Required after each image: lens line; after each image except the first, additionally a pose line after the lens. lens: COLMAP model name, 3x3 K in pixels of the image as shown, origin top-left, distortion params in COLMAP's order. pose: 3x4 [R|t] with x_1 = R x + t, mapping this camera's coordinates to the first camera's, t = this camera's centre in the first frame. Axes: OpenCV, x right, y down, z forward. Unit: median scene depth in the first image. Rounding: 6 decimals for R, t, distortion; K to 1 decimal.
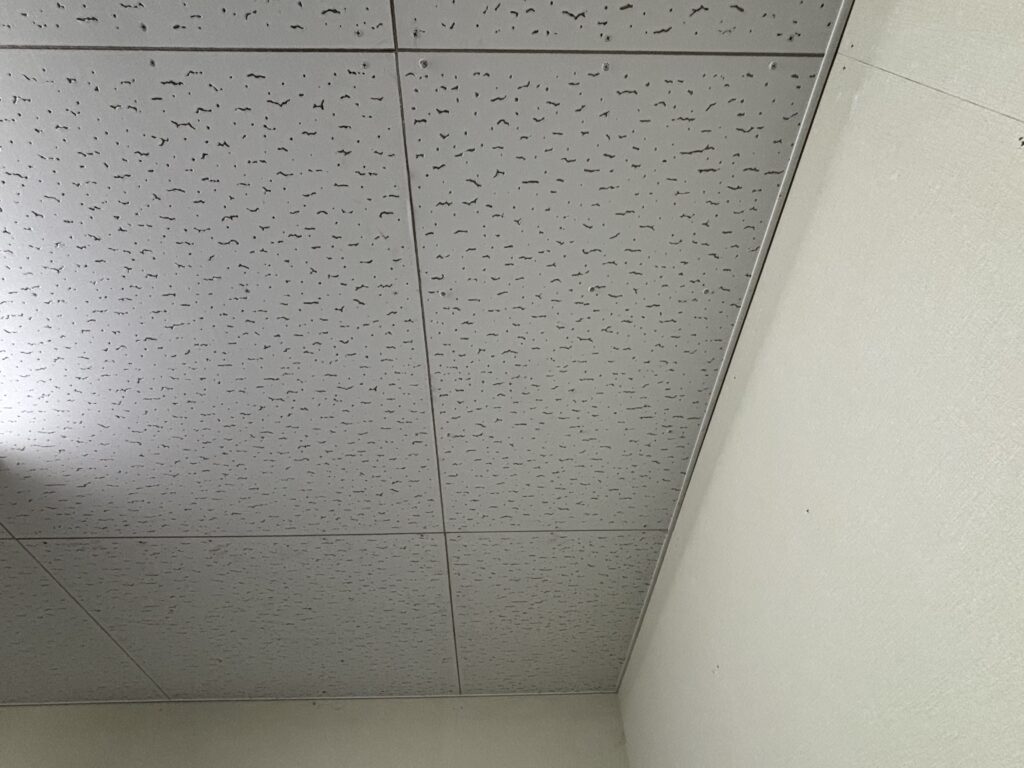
lens RADIAL K [[530.6, 0, 514.1], [0, 530.6, 383.9], [0, 0, 1]] dist [0.007727, -0.004610]
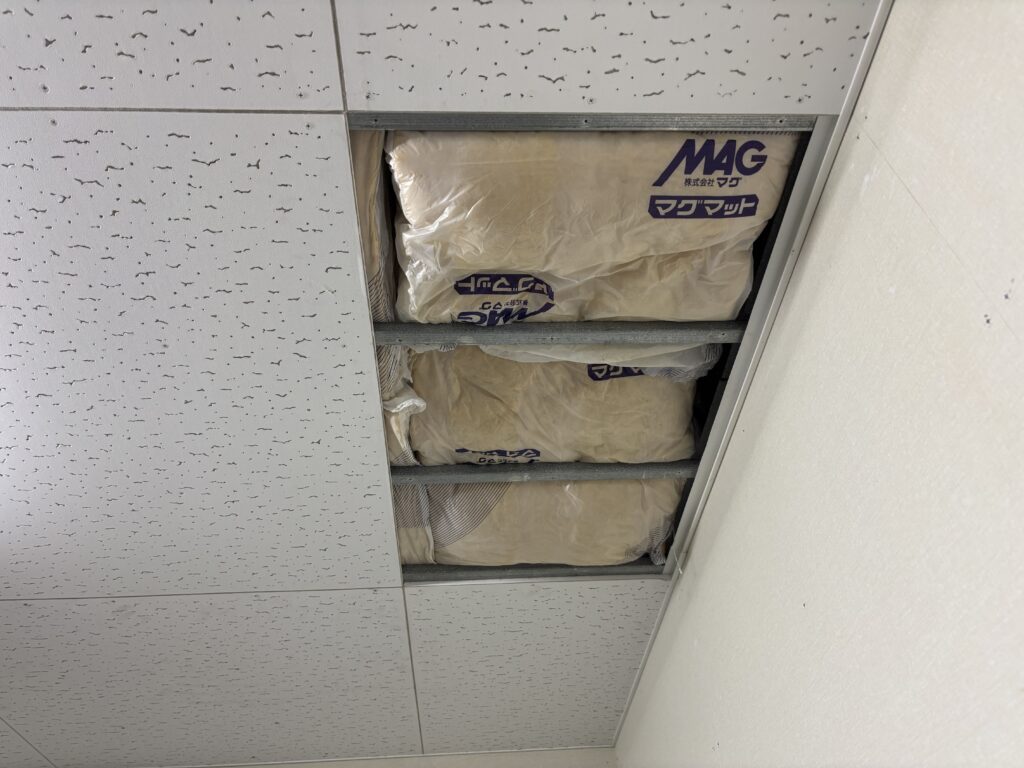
lens RADIAL K [[780.4, 0, 510.3], [0, 780.4, 386.3], [0, 0, 1]] dist [0.002725, 0.028948]
pose [[0.999376, -0.010732, 0.033643, -0.002398], [0.006182, 0.991156, 0.132554, -0.269838], [-0.034768, -0.132264, 0.990605, -0.240147]]
